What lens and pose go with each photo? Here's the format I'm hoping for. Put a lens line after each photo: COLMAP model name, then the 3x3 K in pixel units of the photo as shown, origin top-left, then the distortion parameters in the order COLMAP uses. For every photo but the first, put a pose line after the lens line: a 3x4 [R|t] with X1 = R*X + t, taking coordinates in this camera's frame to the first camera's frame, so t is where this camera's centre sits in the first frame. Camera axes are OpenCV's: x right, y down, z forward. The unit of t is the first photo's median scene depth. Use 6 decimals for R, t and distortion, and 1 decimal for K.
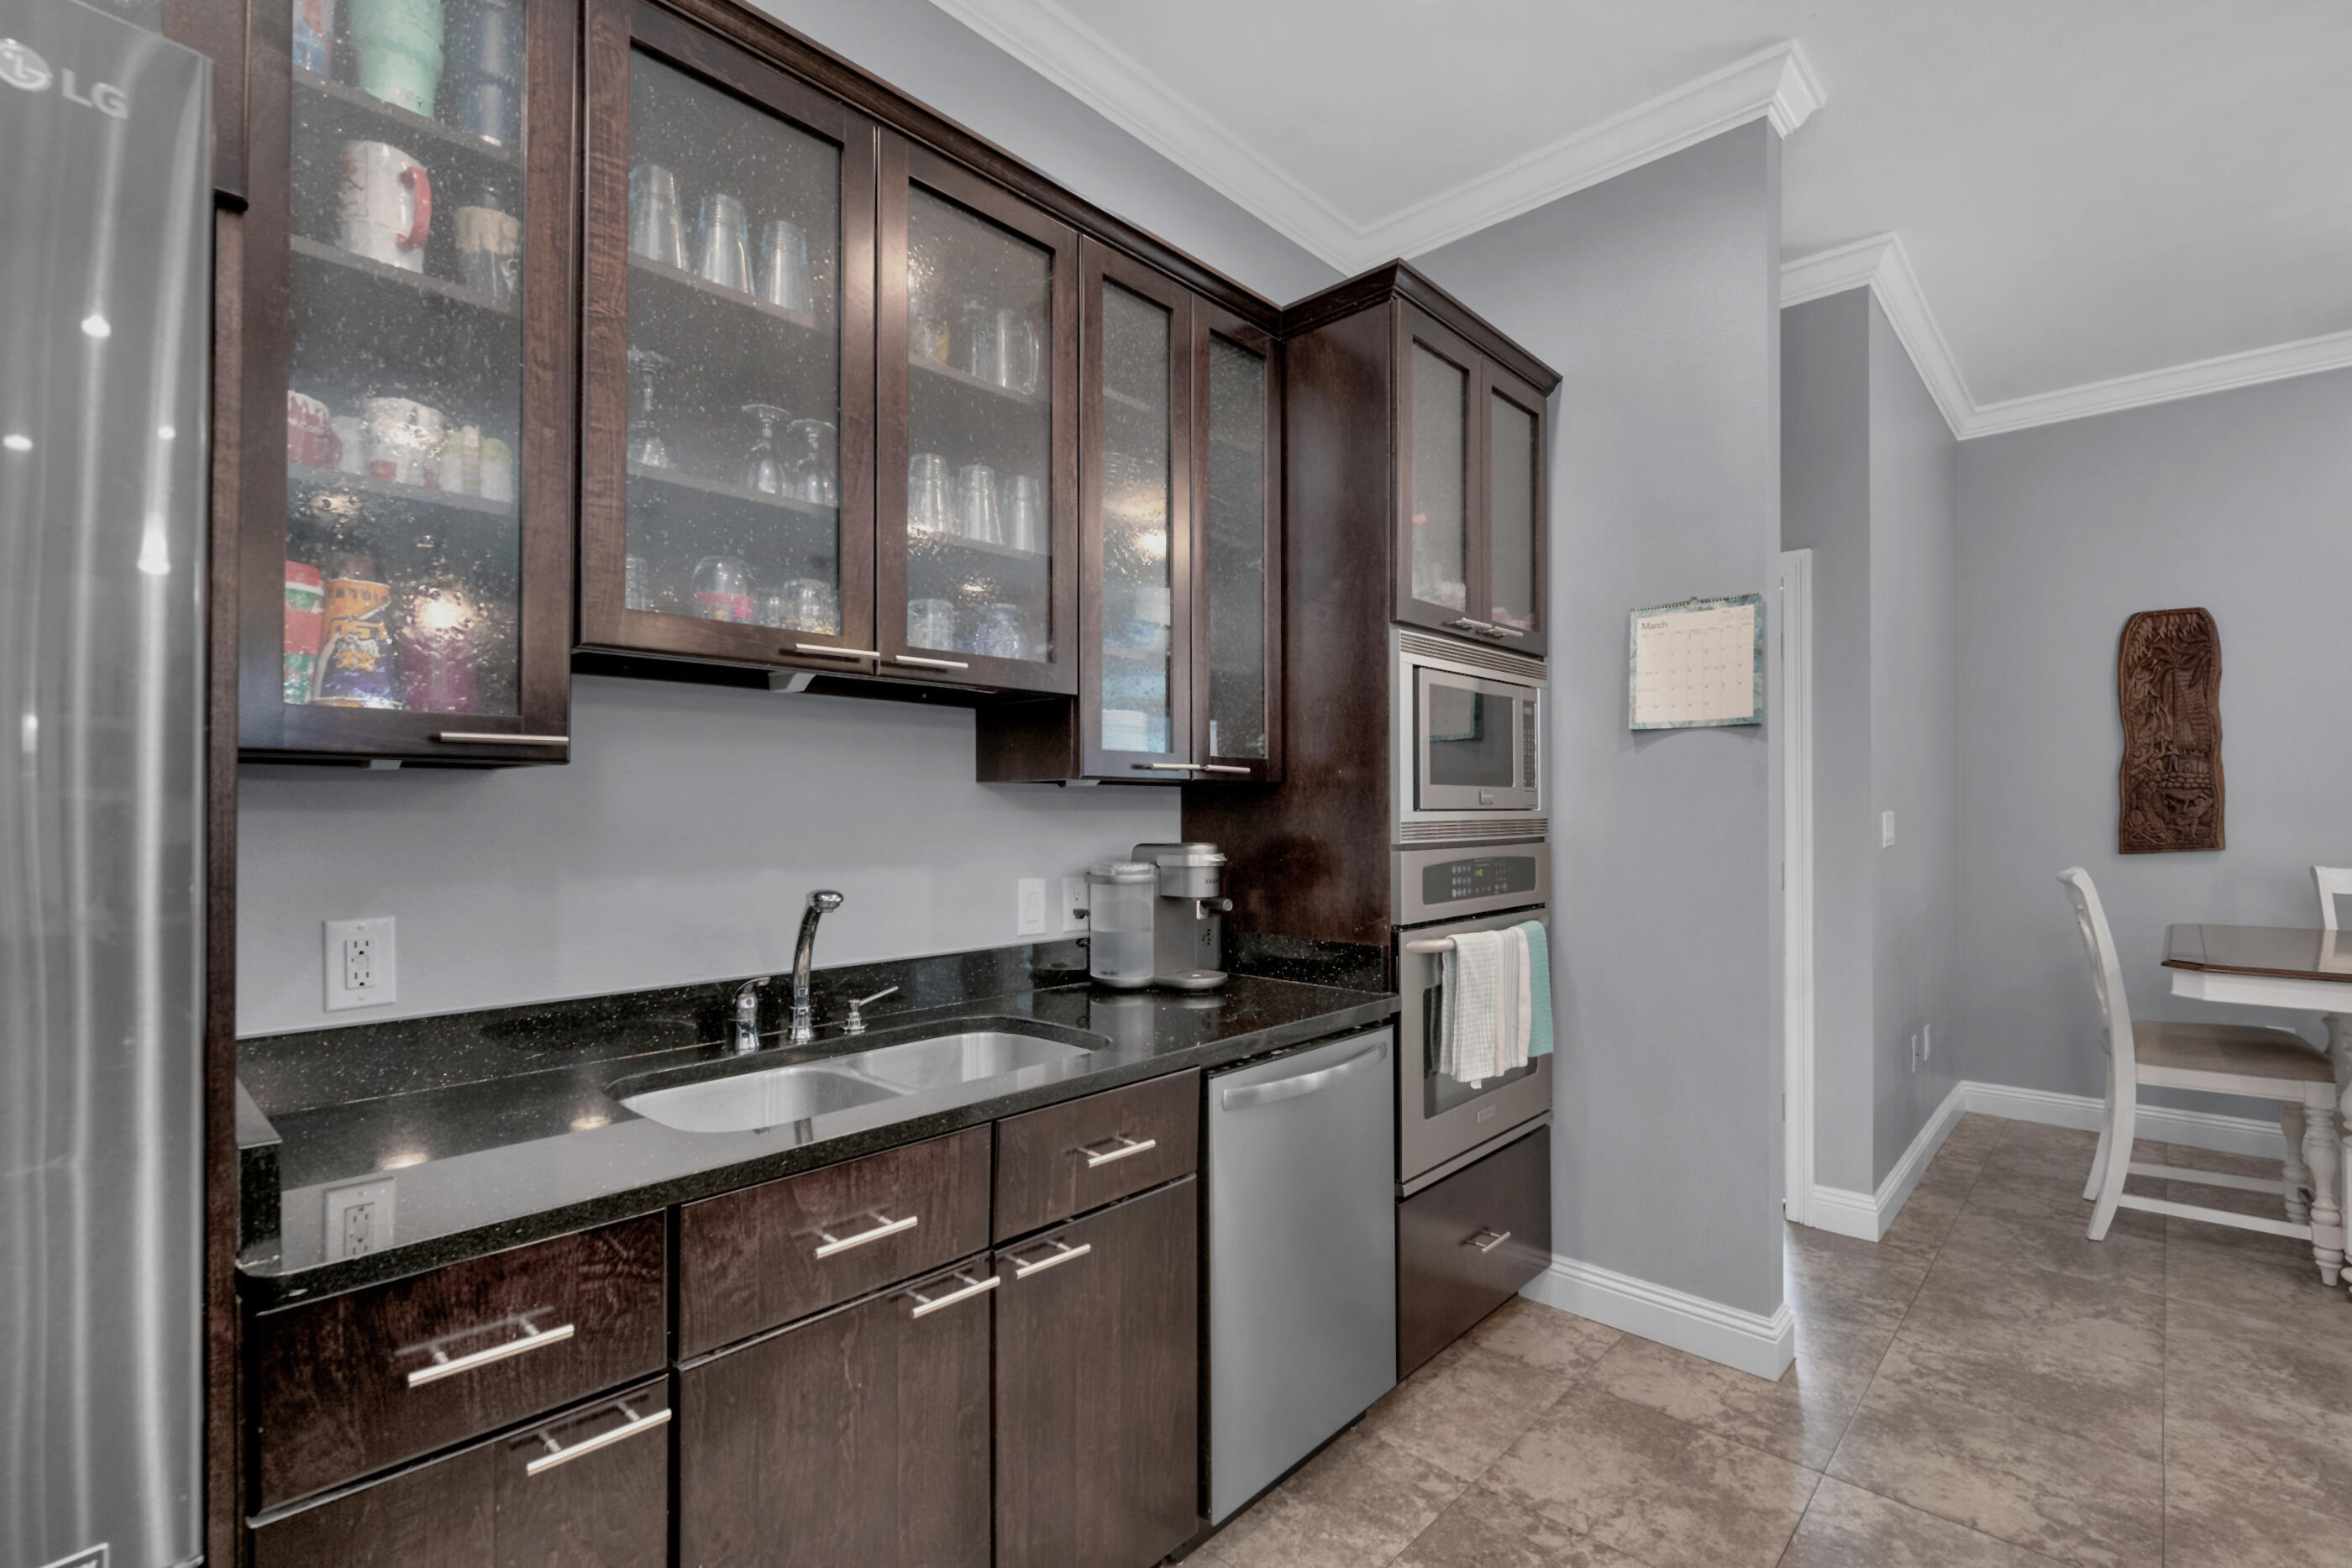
lens RADIAL K [[1076.4, 0, 1187.0], [0, 1076.4, 799.8], [0, 0, 1]] dist [0.003393, -0.004499]
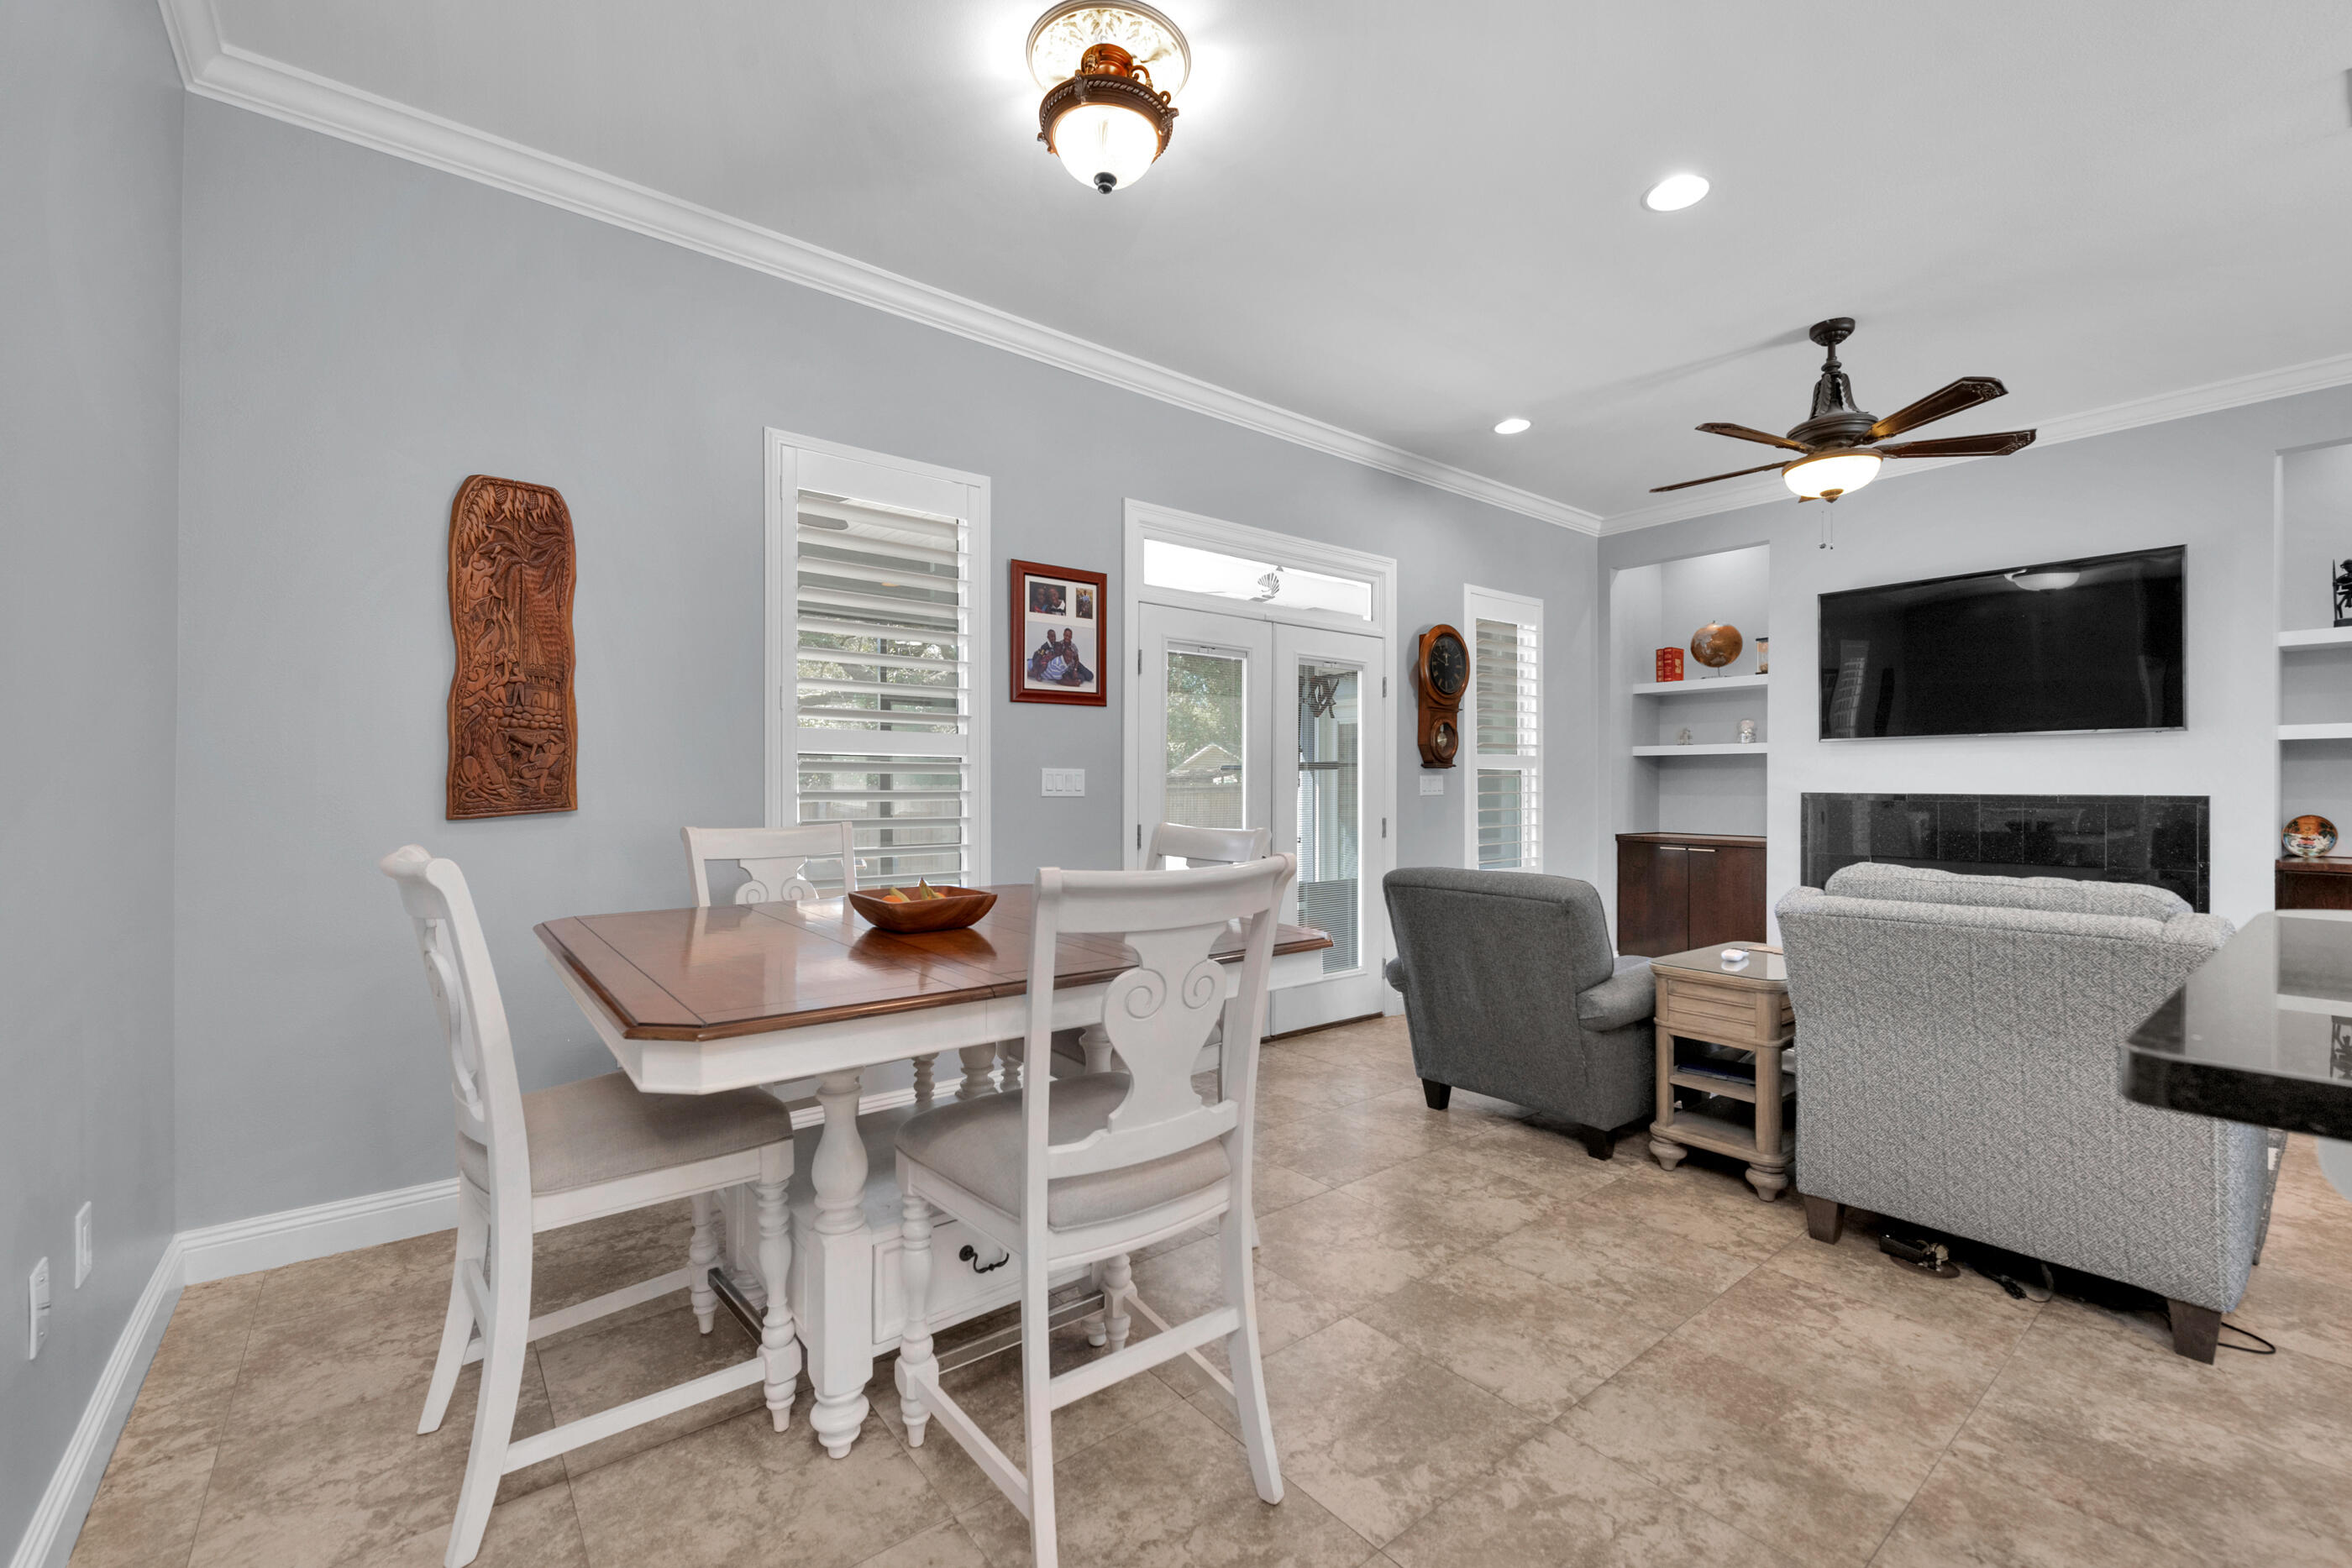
lens RADIAL K [[978.4, 0, 1170.8], [0, 978.4, 786.3], [0, 0, 1]] dist [-0.001296, -0.000431]
pose [[0.163161, 0.001743, 0.986598, 0.535263], [-0.013199, 0.999913, 0.000417, 0.036479], [-0.986511, -0.013090, 0.163170, 0.725523]]
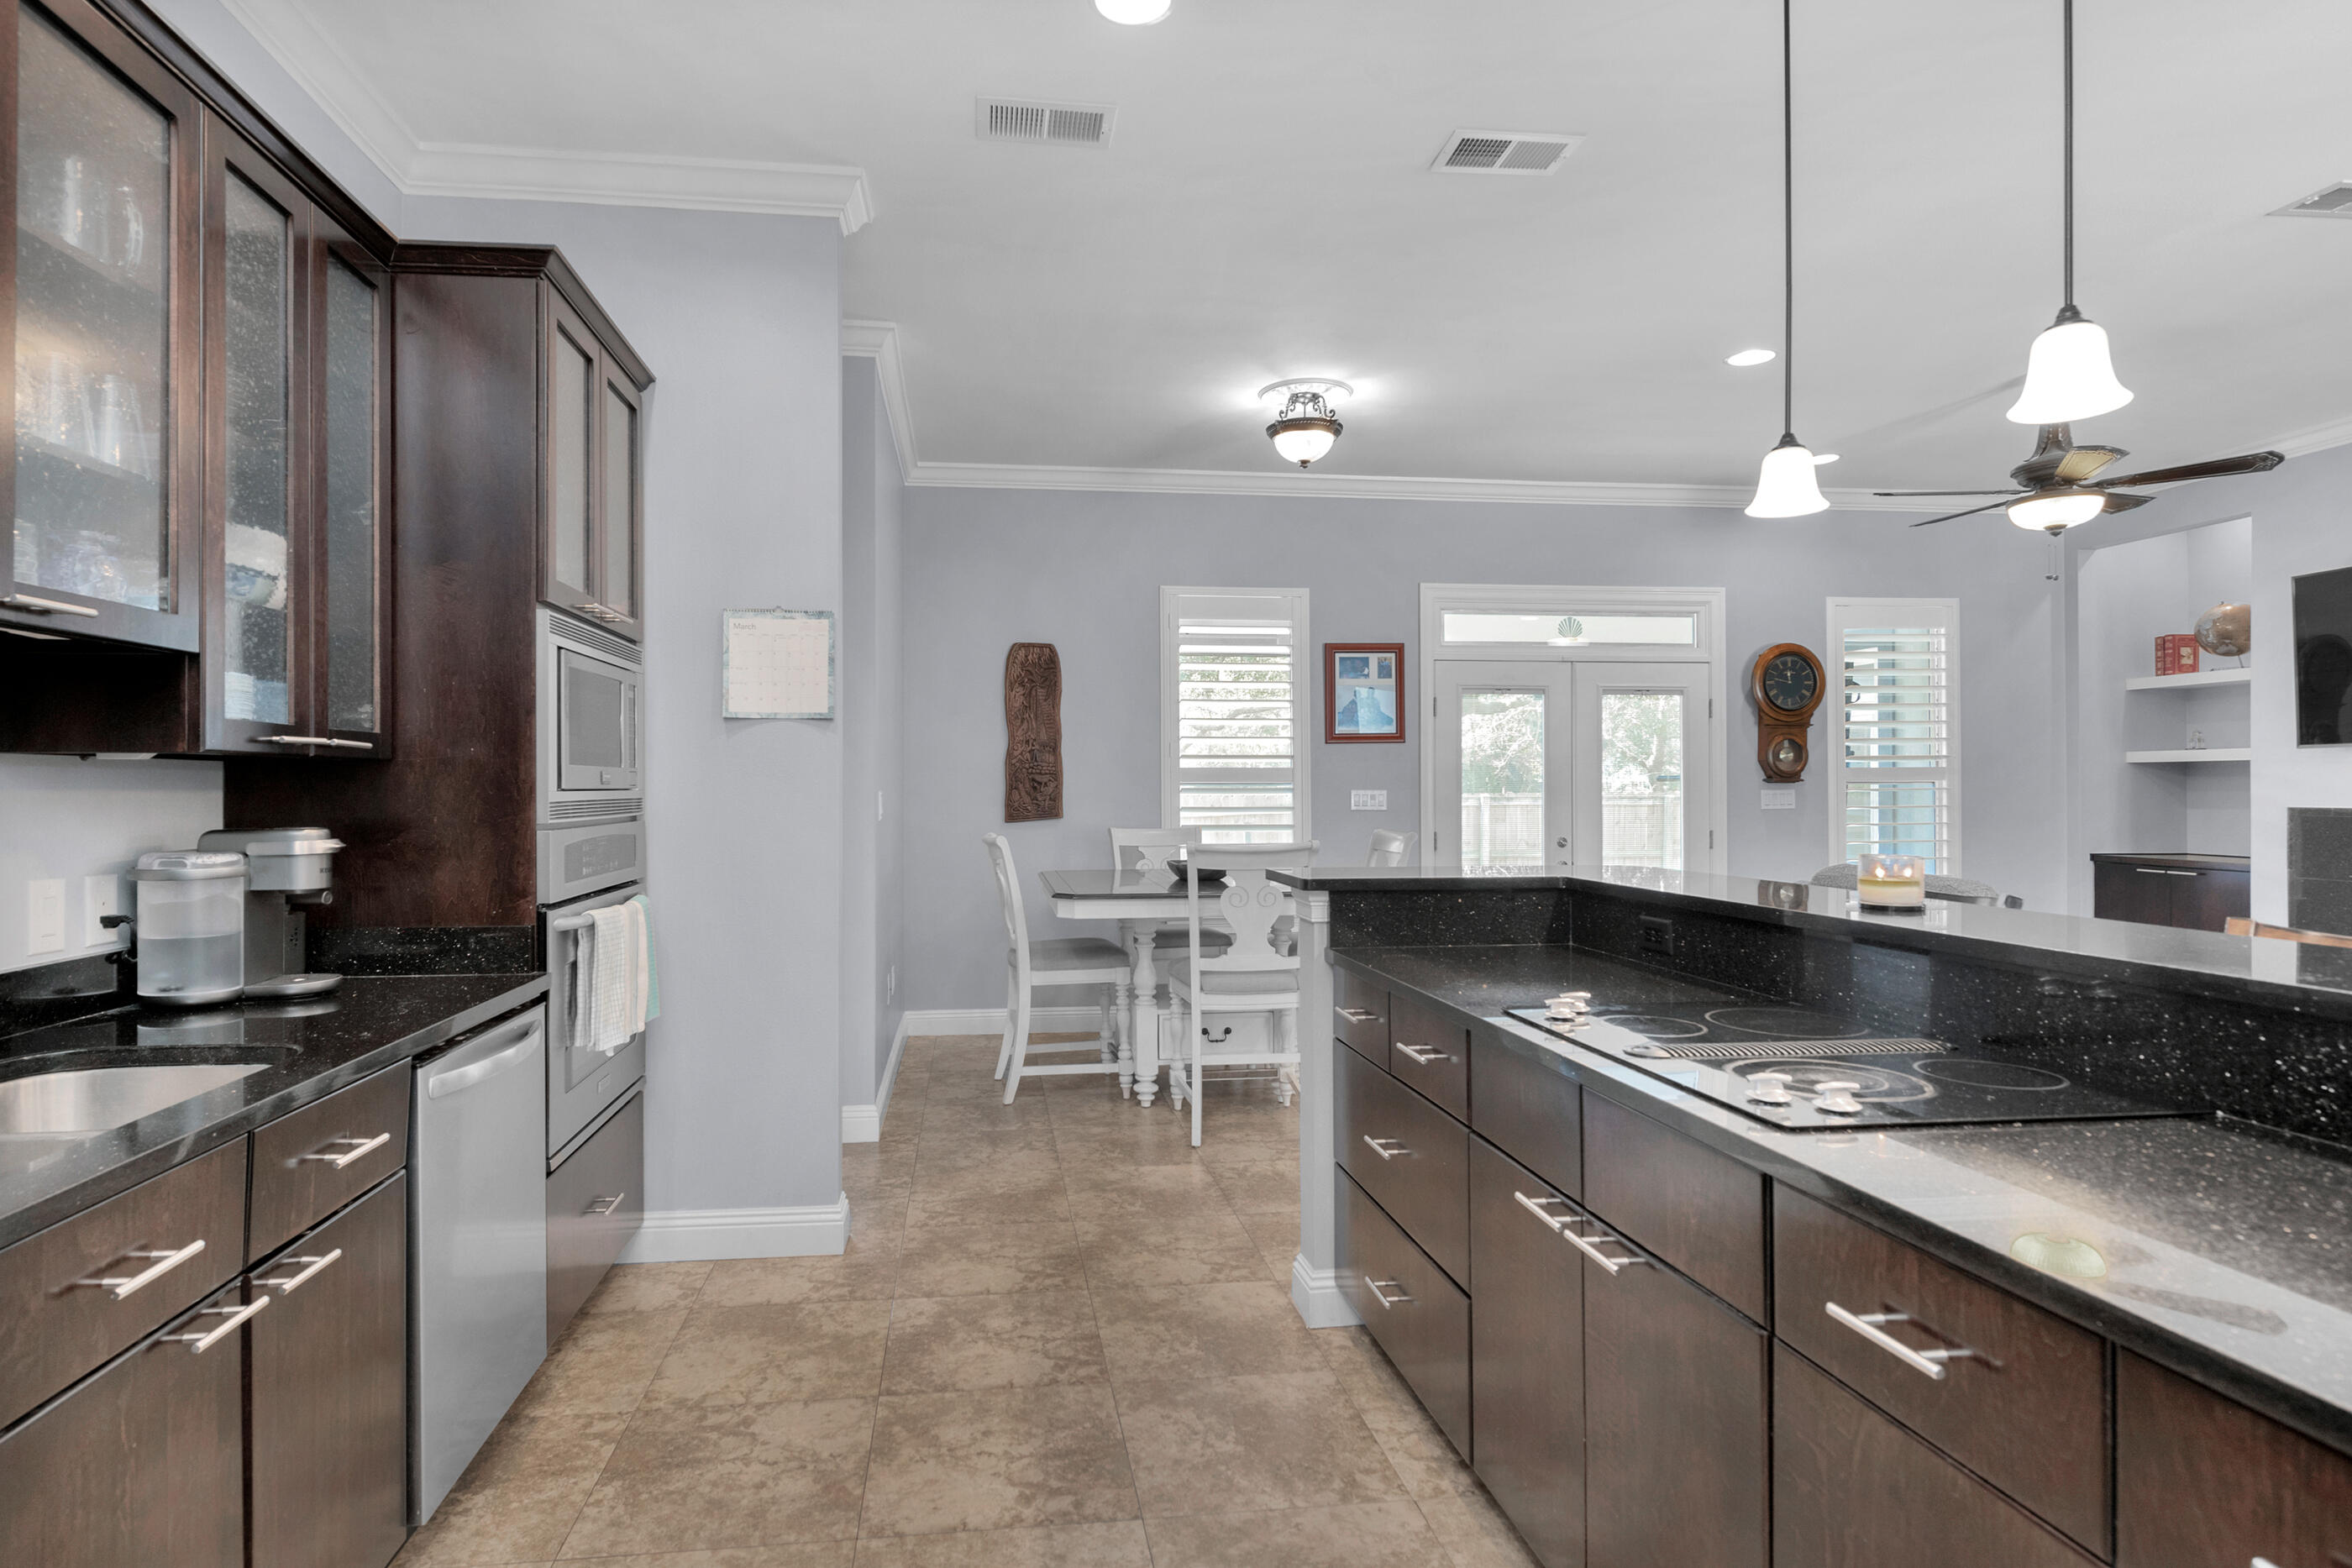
lens RADIAL K [[1207.7, 0, 1116.6], [0, 1207.7, 784.0], [0, 0, 1]] dist [-0.002393, -0.001829]
pose [[0.653972, 0.003151, 0.756512, -0.281051], [-0.006372, 0.999979, 0.001344, -0.000637], [-0.756492, -0.005699, 0.653978, -0.129723]]
